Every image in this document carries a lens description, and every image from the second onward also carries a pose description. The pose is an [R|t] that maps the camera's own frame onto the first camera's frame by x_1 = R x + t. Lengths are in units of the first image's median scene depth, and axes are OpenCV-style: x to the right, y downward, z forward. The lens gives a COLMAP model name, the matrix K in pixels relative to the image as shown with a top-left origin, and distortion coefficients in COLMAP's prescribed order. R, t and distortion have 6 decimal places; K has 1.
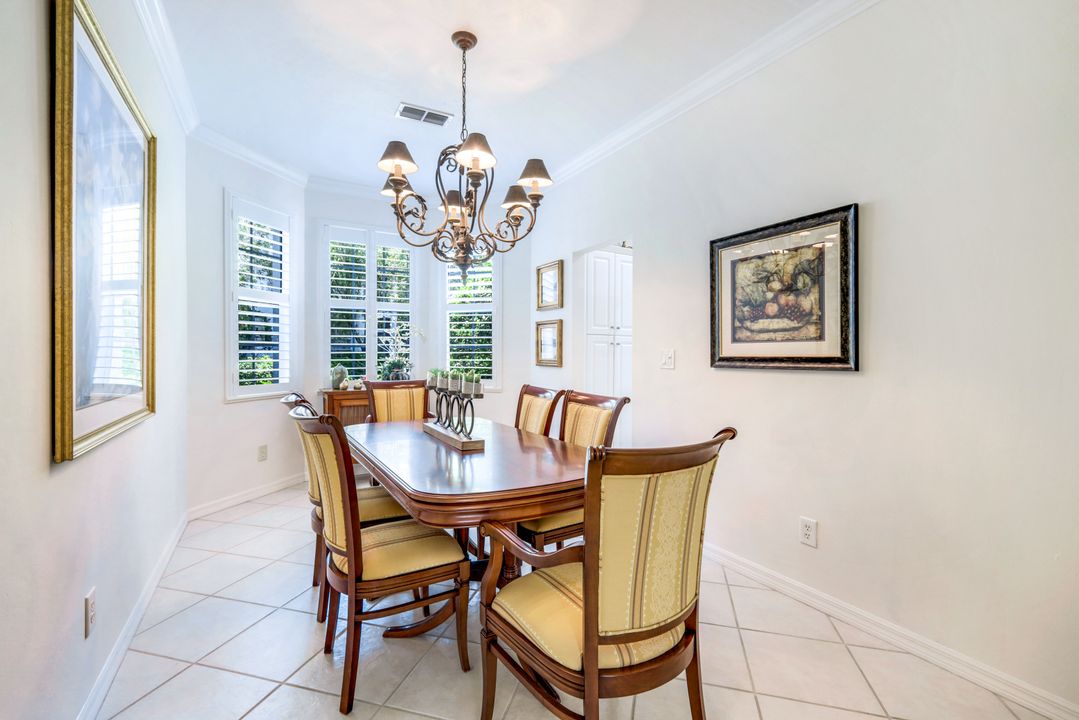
lens RADIAL K [[486.7, 0, 549.0], [0, 486.7, 353.6], [0, 0, 1]] dist [0.002969, -0.000684]
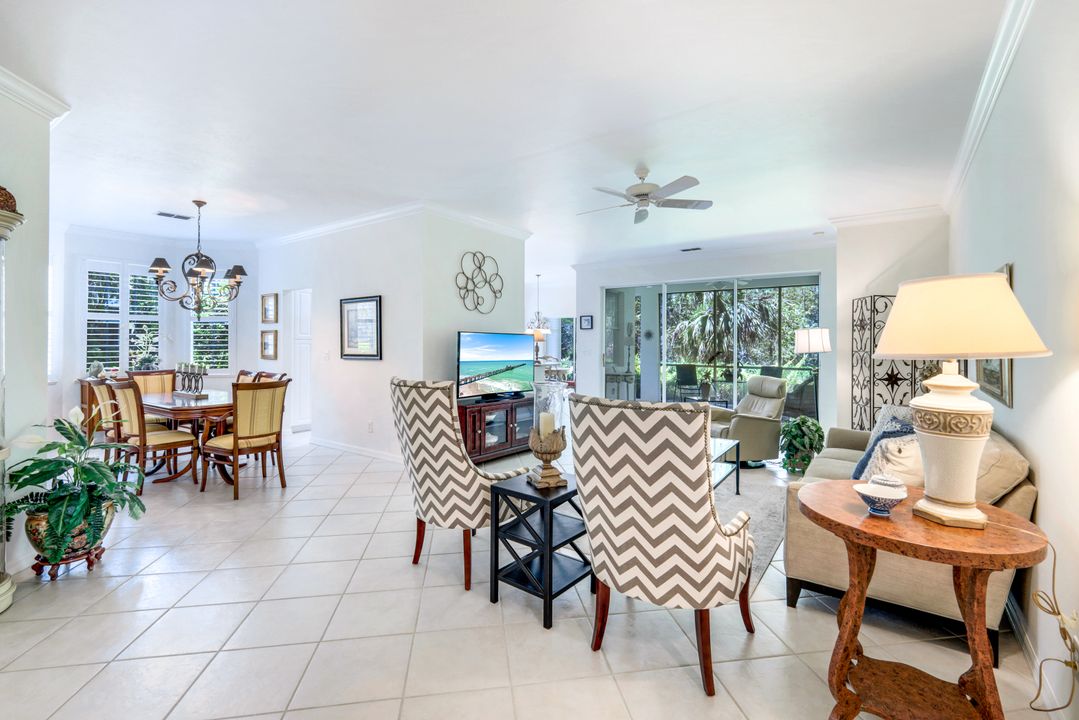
lens RADIAL K [[486.7, 0, 551.8], [0, 486.7, 337.3], [0, 0, 1]] dist [0.002969, -0.000684]
pose [[0.911955, 0.001451, 0.410288, 0.203622], [0.002941, 0.999945, -0.010075, -0.028591], [-0.410280, 0.010395, 0.911901, -0.887363]]
